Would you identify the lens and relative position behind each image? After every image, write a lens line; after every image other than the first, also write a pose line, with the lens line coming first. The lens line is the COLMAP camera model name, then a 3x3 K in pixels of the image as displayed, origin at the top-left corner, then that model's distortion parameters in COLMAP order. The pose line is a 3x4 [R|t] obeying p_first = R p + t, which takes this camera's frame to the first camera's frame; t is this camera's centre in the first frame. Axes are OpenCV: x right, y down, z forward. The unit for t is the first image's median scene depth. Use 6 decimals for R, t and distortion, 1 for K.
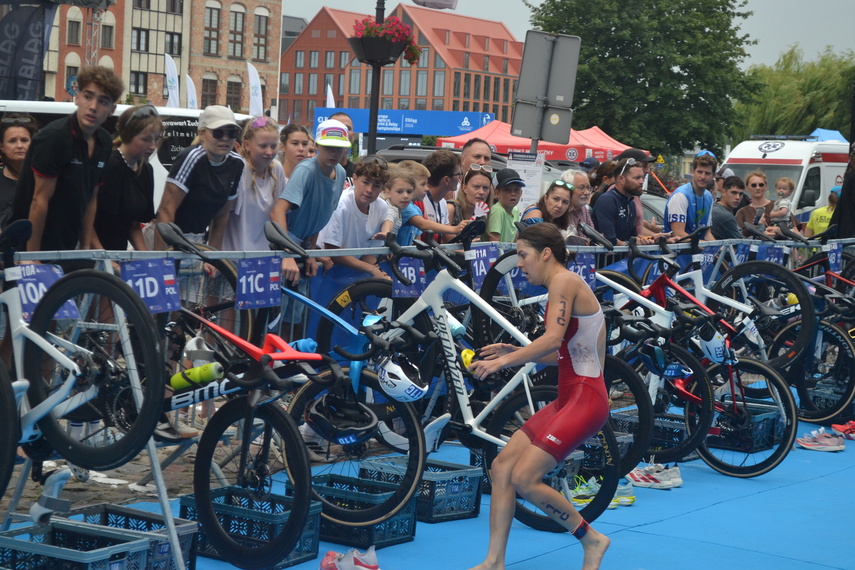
lens RADIAL K [[1960.3, 0, 429.8], [0, 1960.3, 284.9], [0, 0, 1]] dist [0.042149, 0.000000]
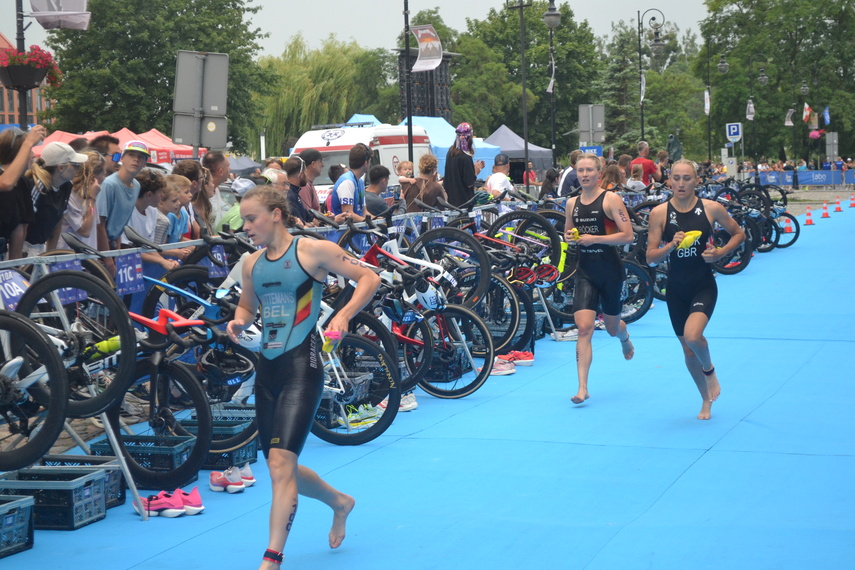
lens RADIAL K [[1960.3, 0, 429.3], [0, 1960.3, 286.1], [0, 0, 1]] dist [0.042149, 0.000000]
pose [[0.964557, -0.100085, 0.244159, -0.152908], [0.099289, 0.994936, 0.015599, 0.004675], [-0.244484, 0.009196, 0.969610, -0.213202]]
